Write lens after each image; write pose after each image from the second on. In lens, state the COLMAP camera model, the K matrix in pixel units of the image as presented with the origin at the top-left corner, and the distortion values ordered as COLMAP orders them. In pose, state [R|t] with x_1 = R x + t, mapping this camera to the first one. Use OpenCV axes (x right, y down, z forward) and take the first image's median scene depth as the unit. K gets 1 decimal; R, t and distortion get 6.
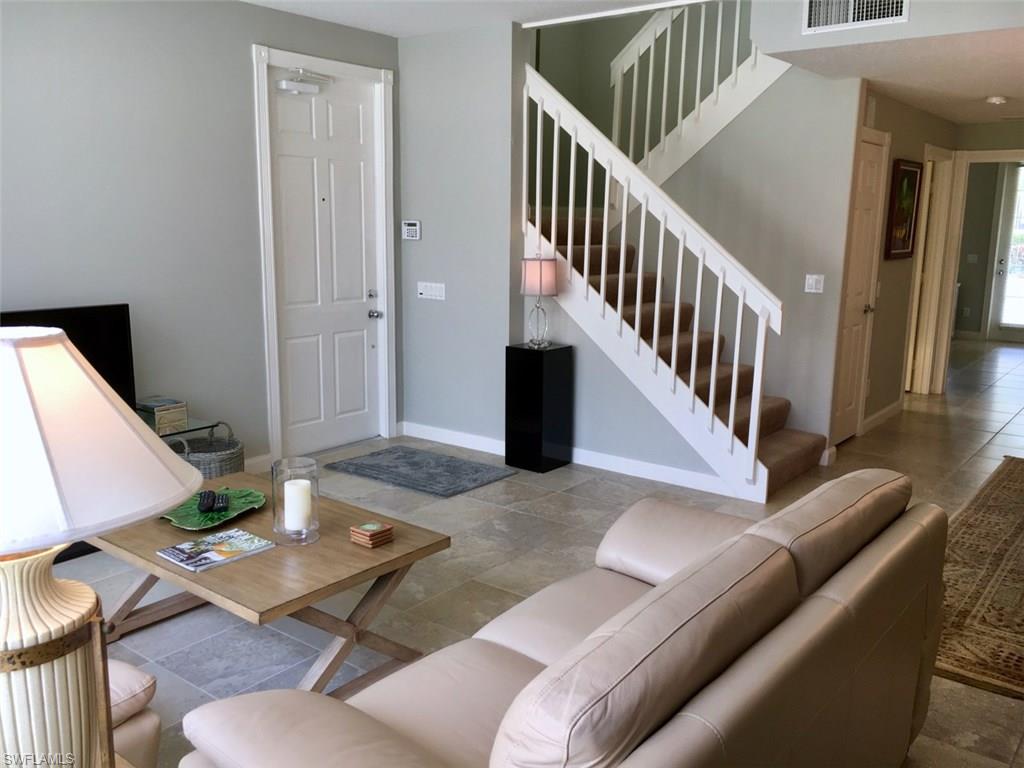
lens RADIAL K [[873.5, 0, 511.8], [0, 873.5, 379.2], [0, 0, 1]] dist [0.075682, -0.099132]
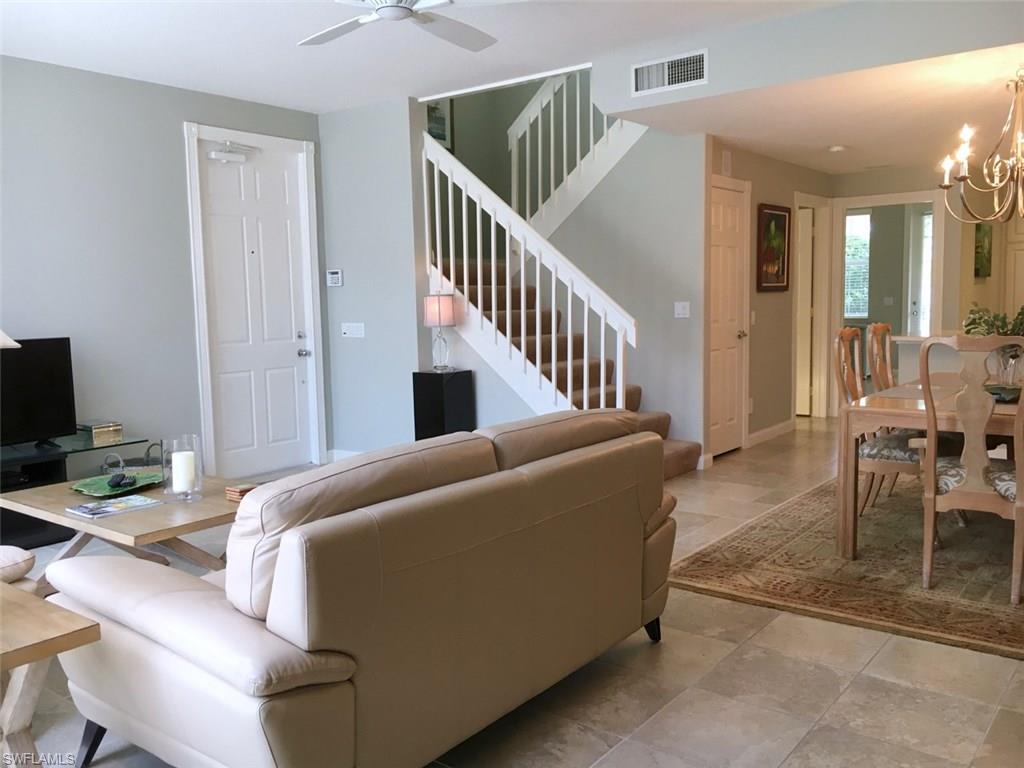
lens RADIAL K [[873.5, 0, 510.1], [0, 873.5, 376.6], [0, 0, 1]] dist [0.075682, -0.099132]
pose [[0.999368, -0.035459, 0.002513, 0.115738], [0.035542, 0.995336, -0.089679, 0.073638], [0.000679, 0.089711, 0.995968, -0.131148]]
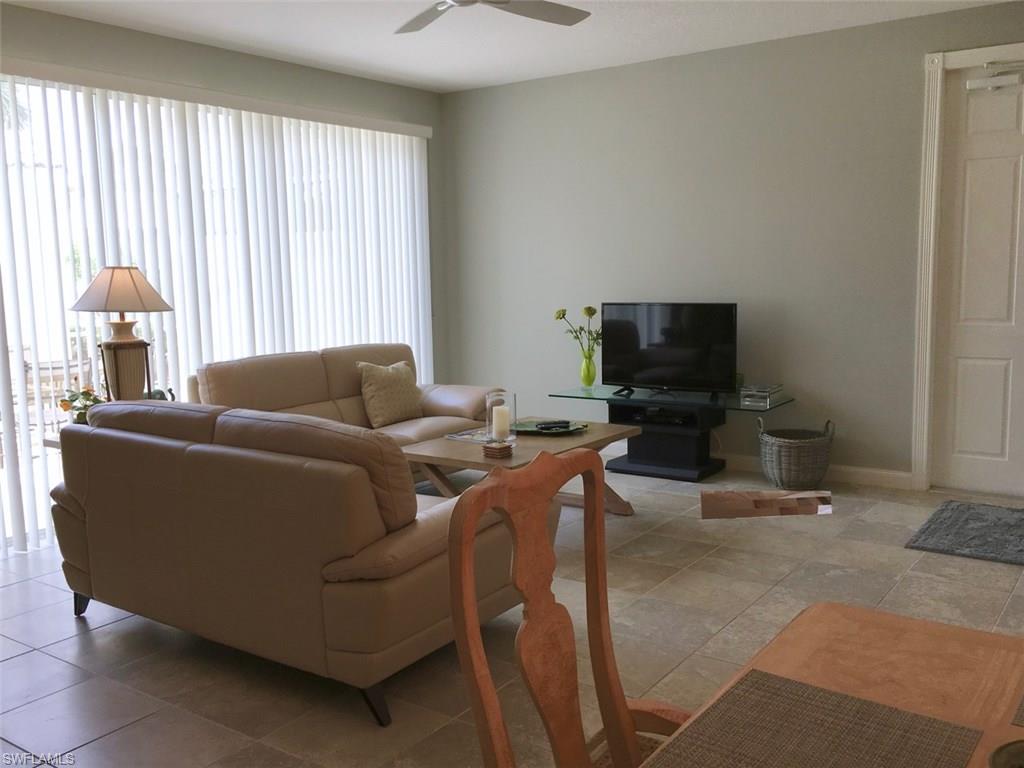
lens RADIAL K [[930.7, 0, 516.9], [0, 930.7, 379.1], [0, 0, 1]] dist [0.037171, 0.000000]
pose [[0.053909, 0.110517, -0.992411, 0.705920], [-0.160003, 0.981970, 0.100663, -0.049640], [0.985643, 0.153362, 0.070620, 0.483488]]
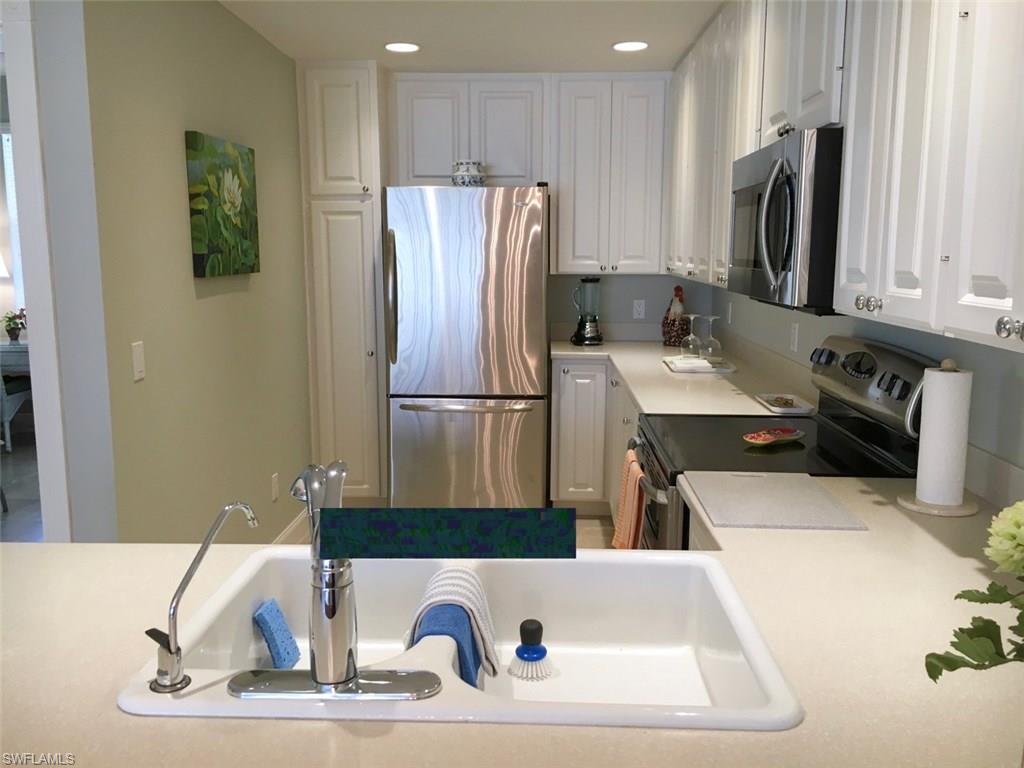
lens RADIAL K [[873.5, 0, 510.2], [0, 873.5, 381.7], [0, 0, 1]] dist [0.075682, -0.099132]
pose [[0.812628, -0.099705, 0.574191, 0.767788], [0.114124, 0.993406, 0.010984, -0.125028], [-0.571499, 0.056603, 0.818648, 0.811286]]
